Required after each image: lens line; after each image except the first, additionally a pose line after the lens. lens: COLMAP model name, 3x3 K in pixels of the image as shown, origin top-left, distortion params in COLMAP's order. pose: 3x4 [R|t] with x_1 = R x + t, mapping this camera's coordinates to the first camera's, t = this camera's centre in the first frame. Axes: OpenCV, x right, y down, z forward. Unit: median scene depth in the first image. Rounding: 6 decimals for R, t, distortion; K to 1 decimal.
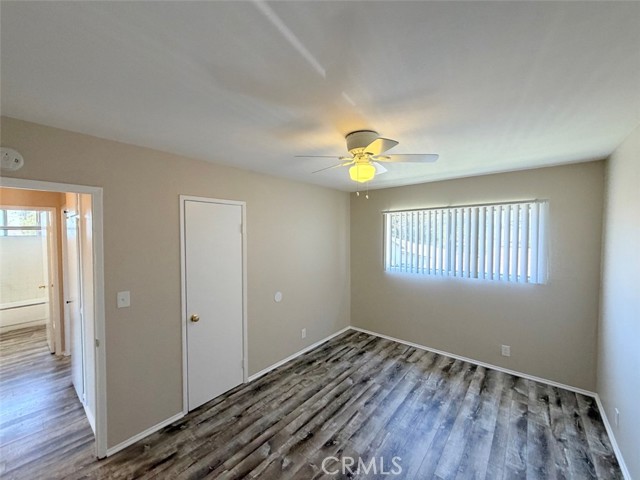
lens RADIAL K [[254.5, 0, 318.8], [0, 254.5, 239.8], [0, 0, 1]] dist [0.002271, 0.000040]
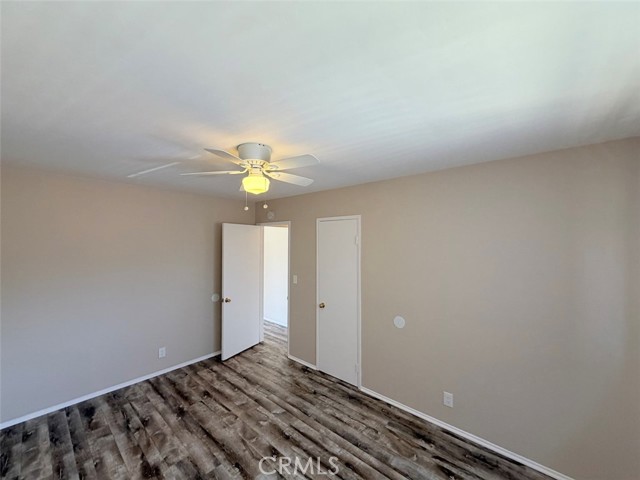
lens RADIAL K [[254.5, 0, 317.6], [0, 254.5, 240.5], [0, 0, 1]] dist [0.002271, 0.000040]
pose [[-0.022286, -0.003325, -0.999746, 0.846613], [-0.033156, 0.999447, -0.002585, -0.039042], [0.999202, 0.033090, -0.022384, 0.932235]]
